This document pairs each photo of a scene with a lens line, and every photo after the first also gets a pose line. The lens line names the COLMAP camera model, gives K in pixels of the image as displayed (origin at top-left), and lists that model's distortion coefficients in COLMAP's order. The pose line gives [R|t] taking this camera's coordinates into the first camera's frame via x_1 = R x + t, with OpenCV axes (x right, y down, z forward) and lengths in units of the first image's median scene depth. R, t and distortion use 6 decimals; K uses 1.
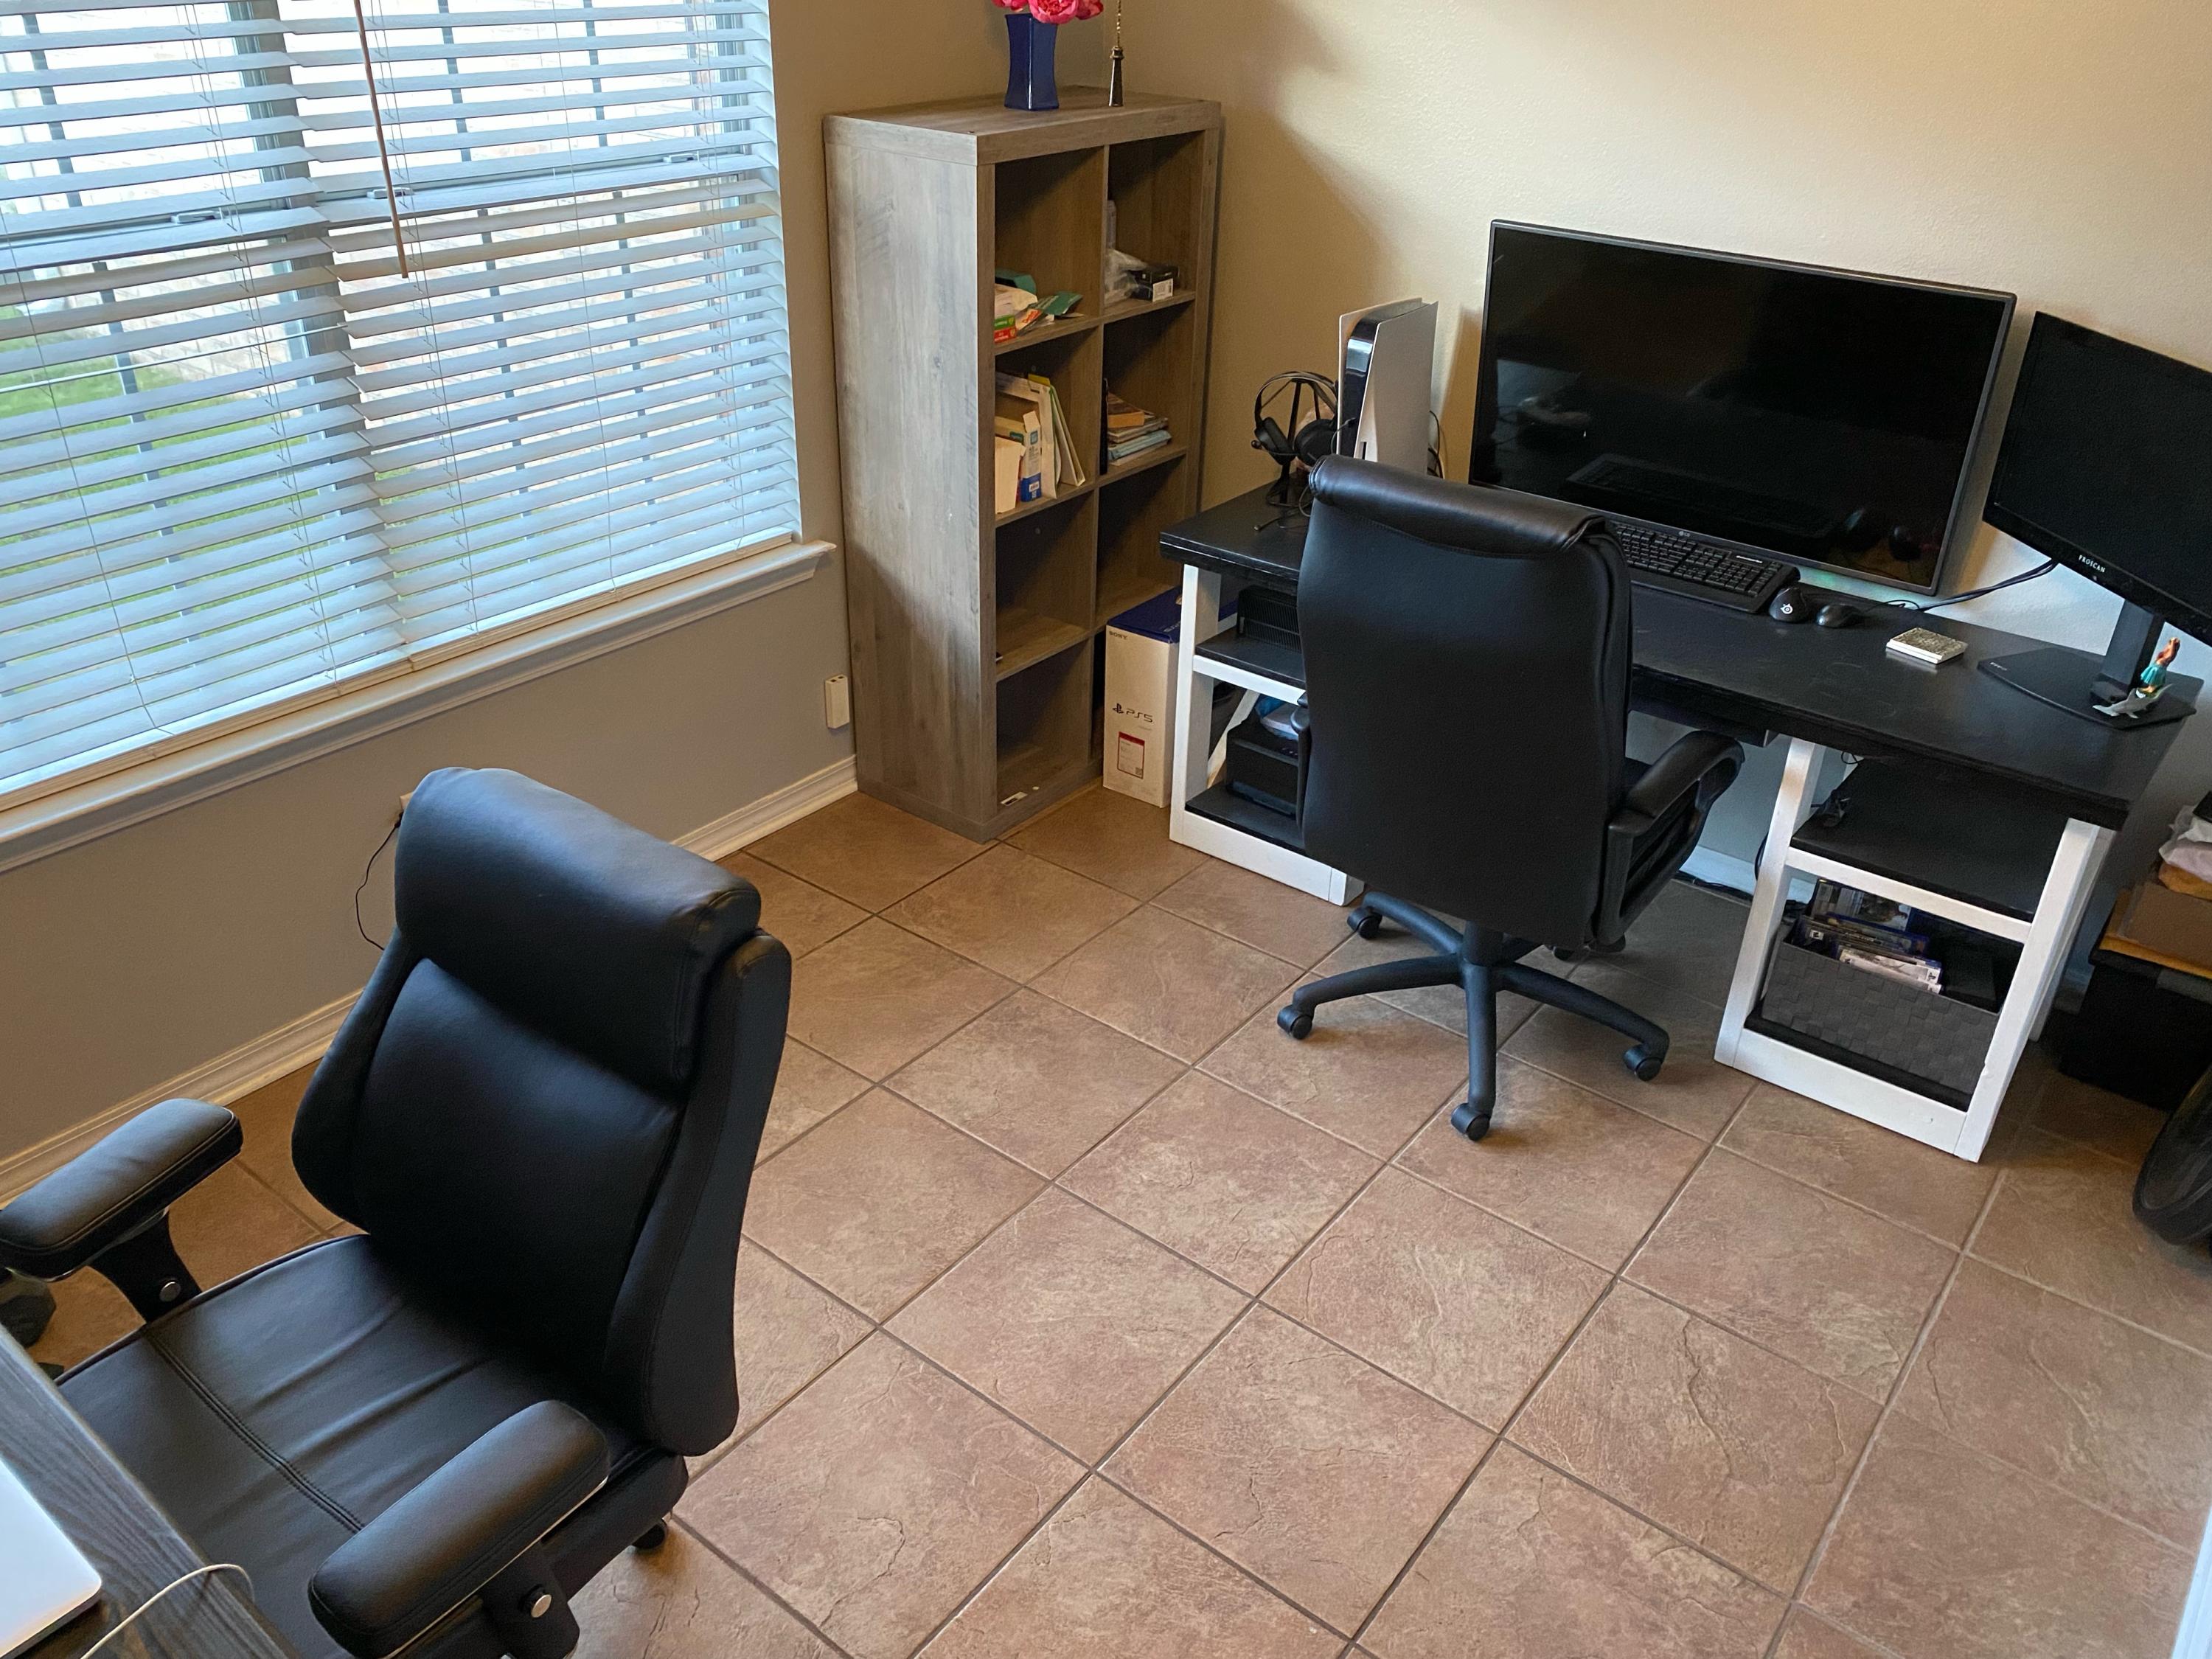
lens RADIAL K [[1660.5, 0, 1107.2], [0, 1660.5, 845.7], [0, 0, 1]] dist [0.082445, -0.138391]
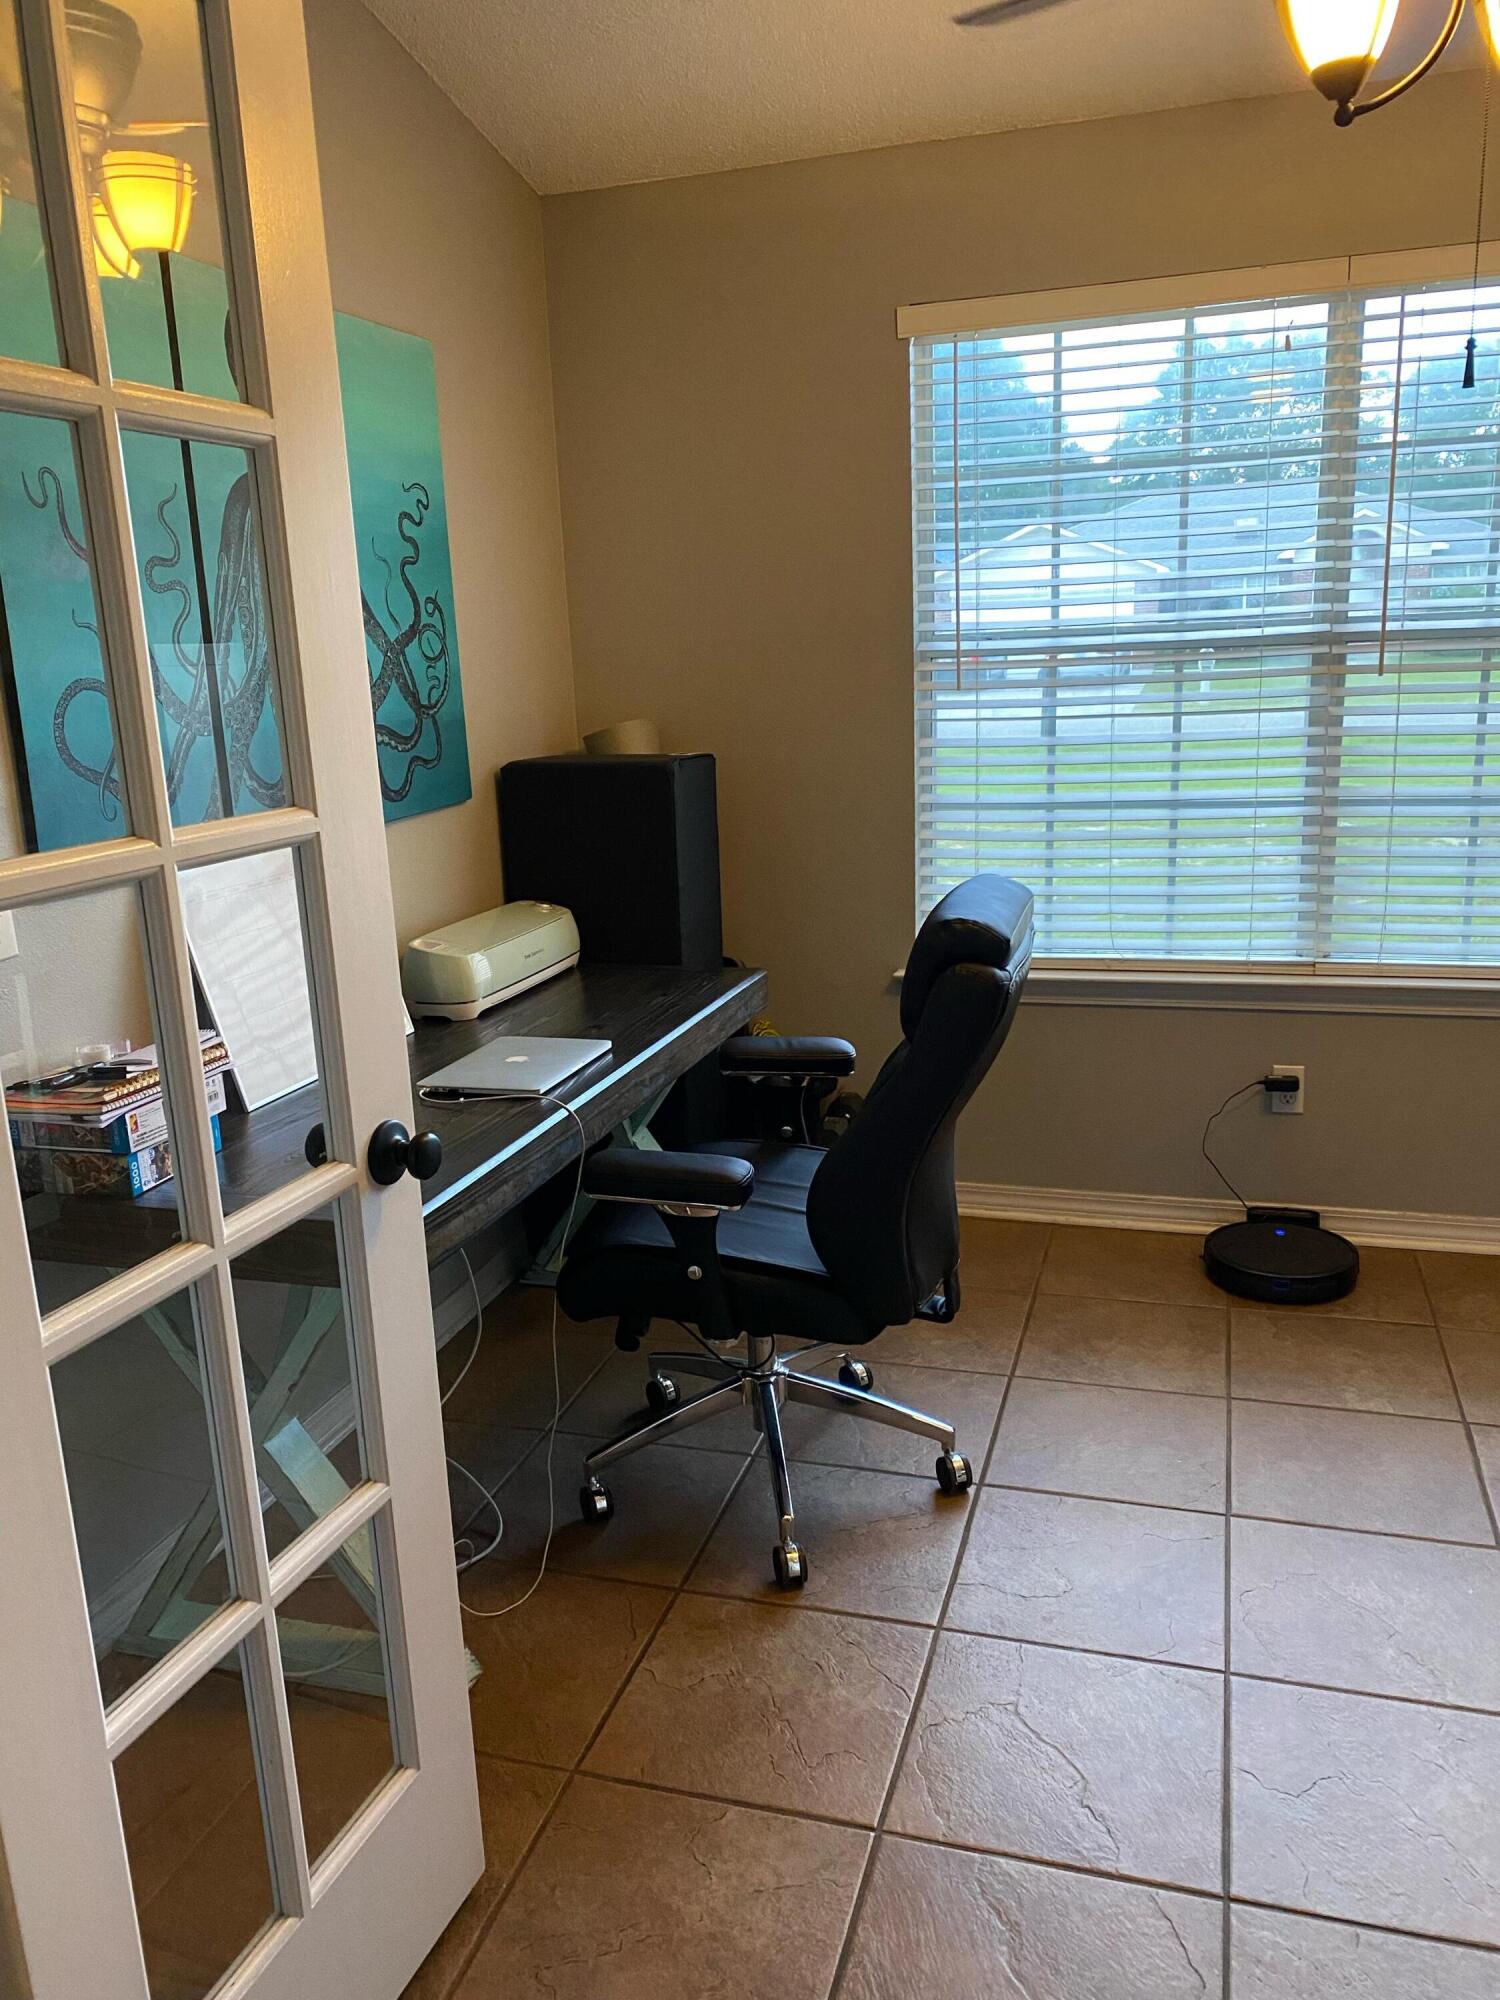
lens RADIAL K [[1537.3, 0, 725.7], [0, 1537.3, 1022.1], [0, 0, 1]] dist [0.001125, -0.001096]
pose [[0.343489, 0.184822, -0.920791, 0.493569], [-0.417995, 0.908067, 0.026340, 0.081865], [0.841009, 0.375838, 0.389165, 0.162300]]
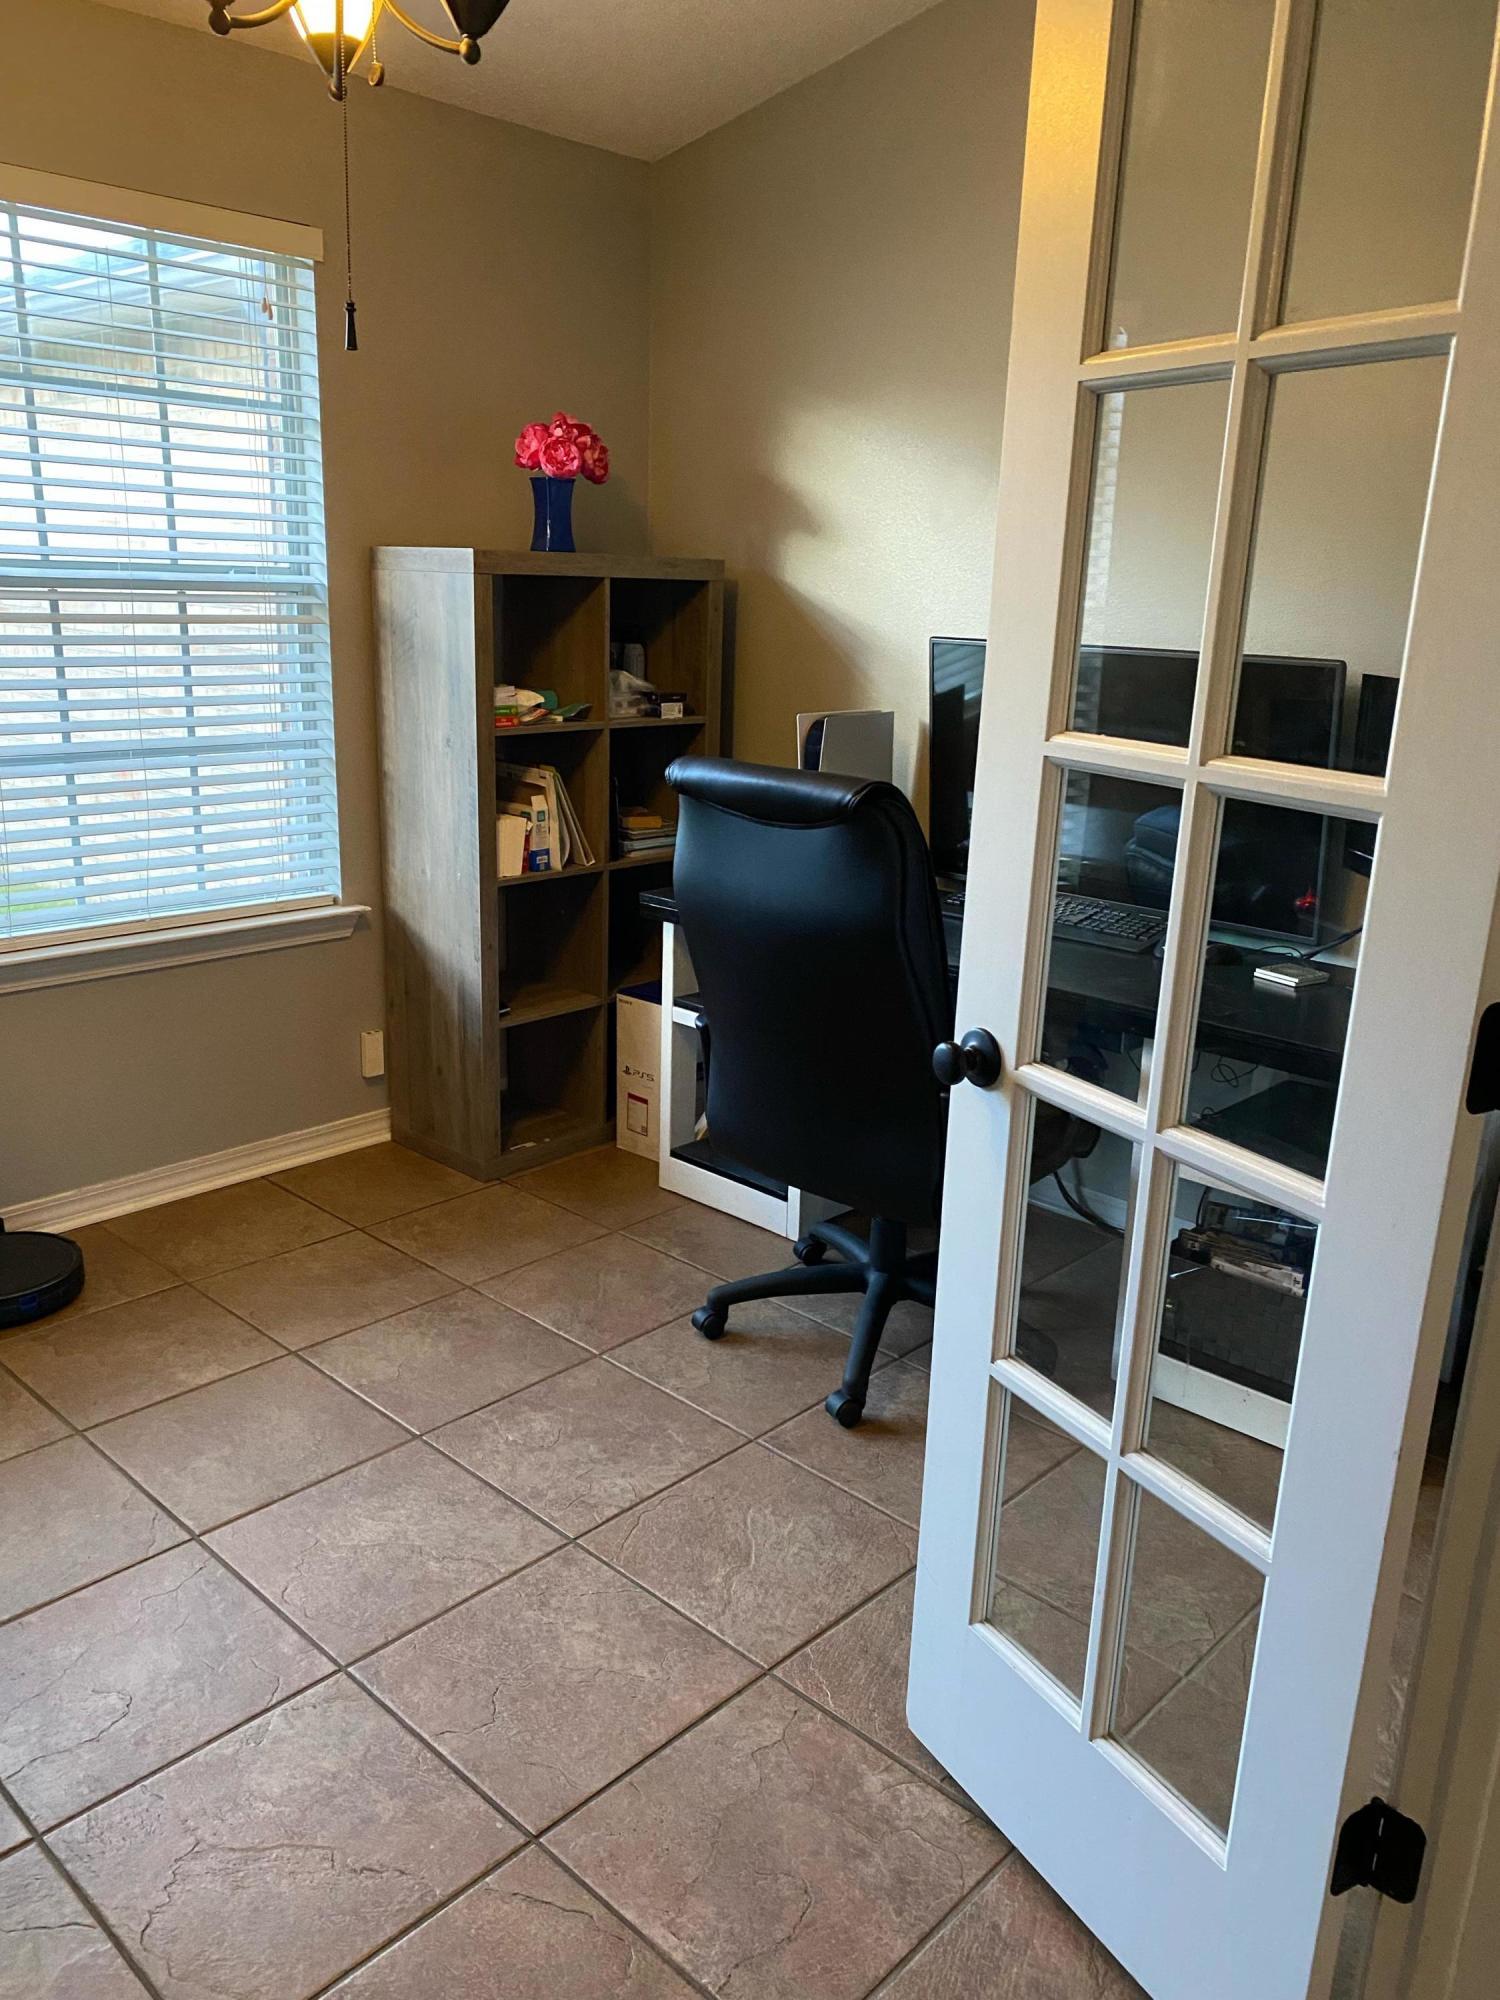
lens RADIAL K [[1527.8, 0, 748.9], [0, 1527.8, 1016.9], [0, 0, 1]] dist [0.052049, -0.055880]
pose [[0.995441, 0.030186, -0.090474, 0.218889], [-0.051105, 0.969736, -0.238746, 0.147445], [0.080529, 0.242281, 0.966858, 0.030449]]
